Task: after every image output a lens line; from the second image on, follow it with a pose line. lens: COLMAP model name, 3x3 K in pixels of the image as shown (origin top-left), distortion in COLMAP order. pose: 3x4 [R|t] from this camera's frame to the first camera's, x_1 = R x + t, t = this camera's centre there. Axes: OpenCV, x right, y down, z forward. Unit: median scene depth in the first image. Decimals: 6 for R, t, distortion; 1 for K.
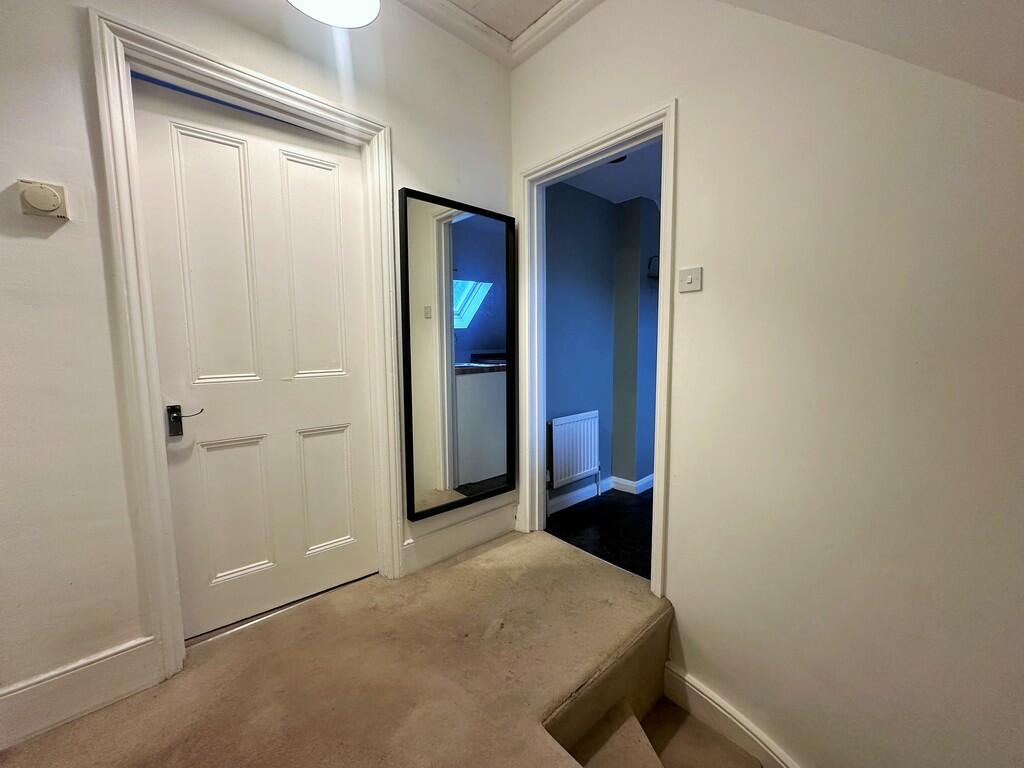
lens RADIAL K [[407.9, 0, 519.8], [0, 407.9, 385.4], [0, 0, 1]] dist [-0.003034, 0.001092]
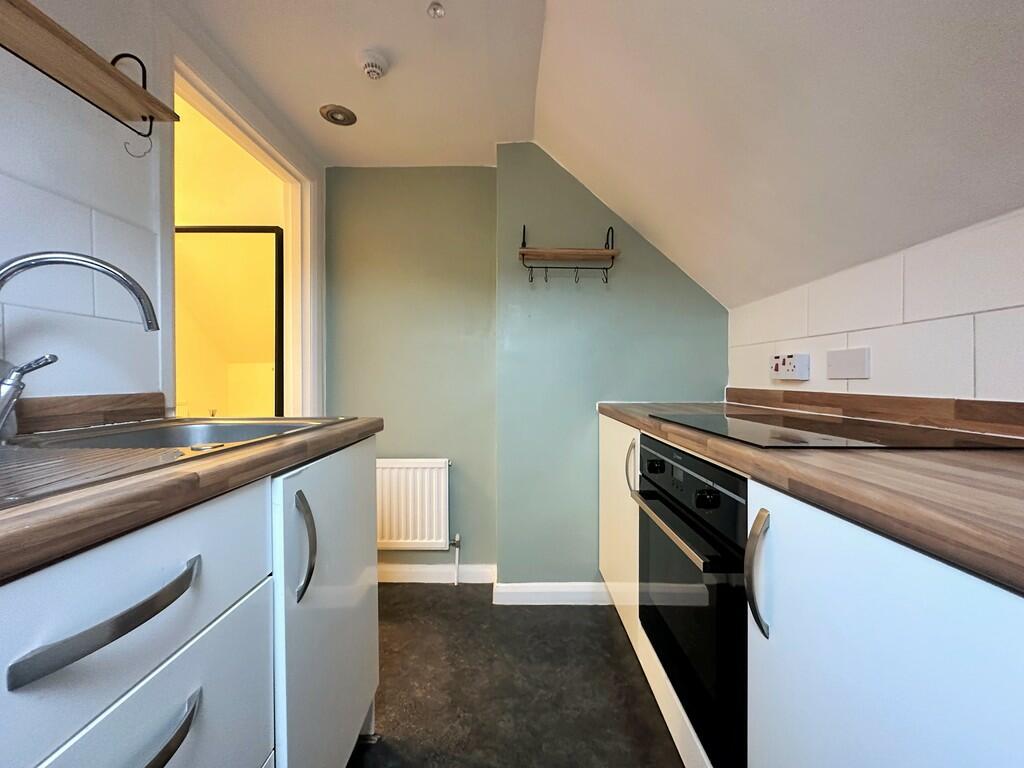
lens RADIAL K [[407.9, 0, 509.8], [0, 407.9, 382.0], [0, 0, 1]] dist [-0.003034, 0.001092]
pose [[0.718680, 0.016047, -0.695156, 0.996244], [-0.079840, 0.995026, -0.059572, -0.049047], [0.690742, 0.098314, 0.716387, 0.735975]]
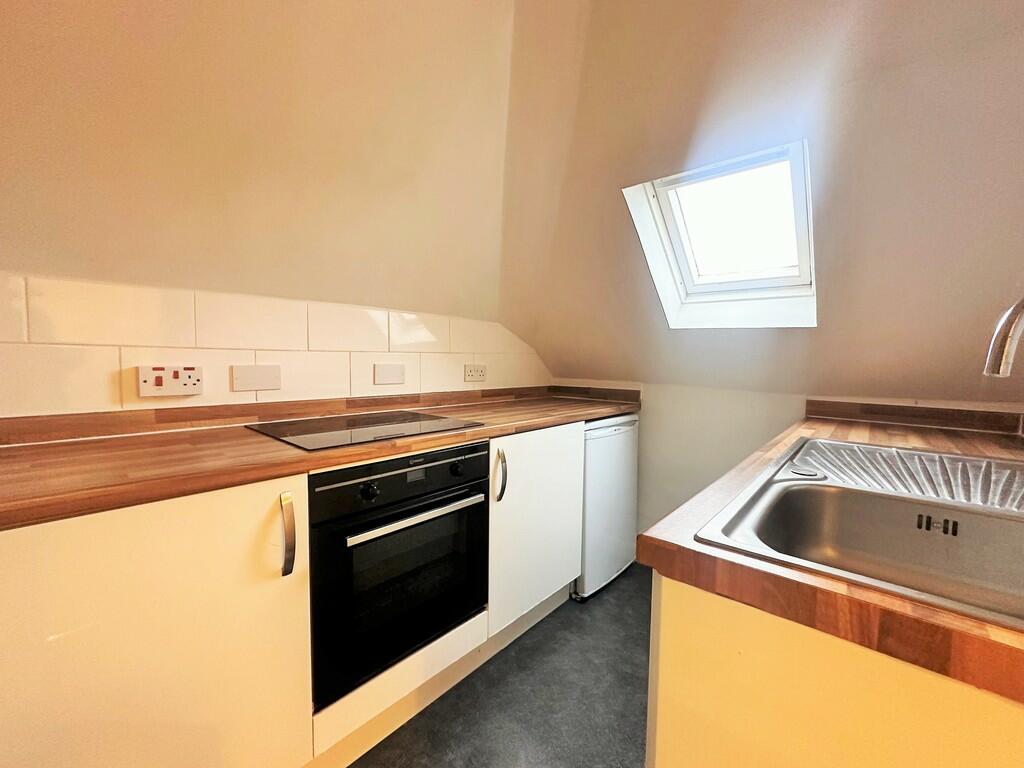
lens RADIAL K [[407.9, 0, 512.6], [0, 407.9, 384.1], [0, 0, 1]] dist [-0.003034, 0.001092]
pose [[-0.103829, -0.048386, 0.993418, 0.272293], [0.090756, 0.994188, 0.057909, -0.131615], [-0.990446, 0.096171, -0.098834, 1.101142]]
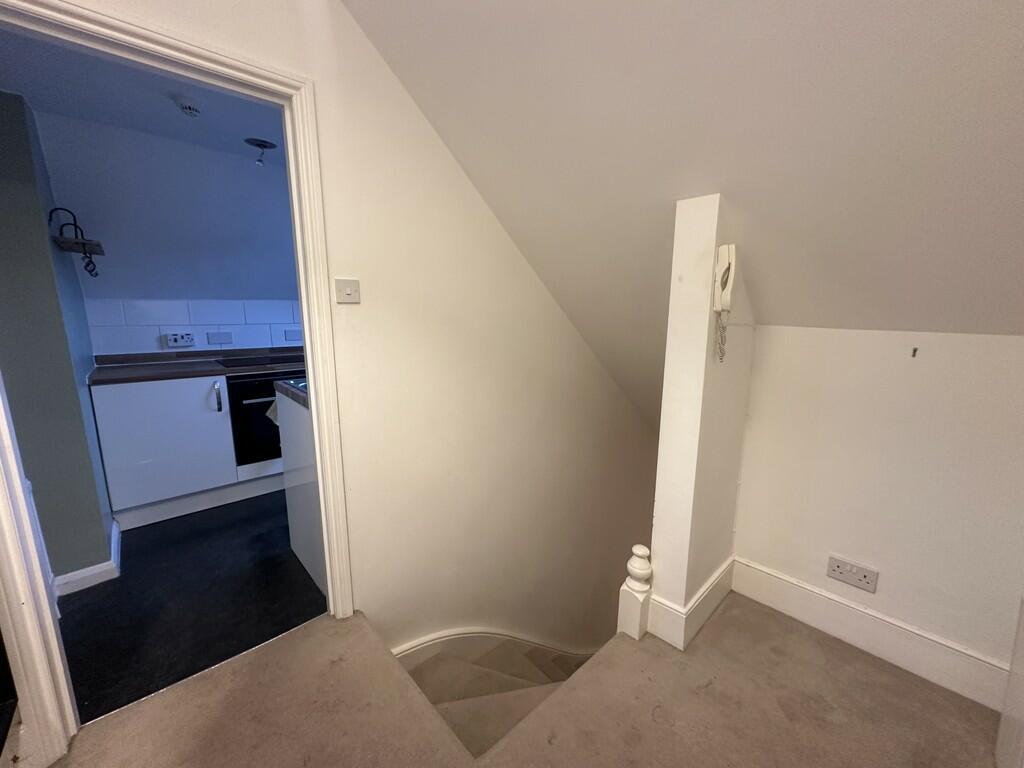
lens RADIAL K [[407.9, 0, 508.6], [0, 407.9, 385.0], [0, 0, 1]] dist [-0.003034, 0.001092]
pose [[0.005191, -0.169548, 0.985508, -0.428171], [0.097973, 0.980866, 0.168233, -0.121048], [-0.995176, 0.095680, 0.021703, 0.451901]]
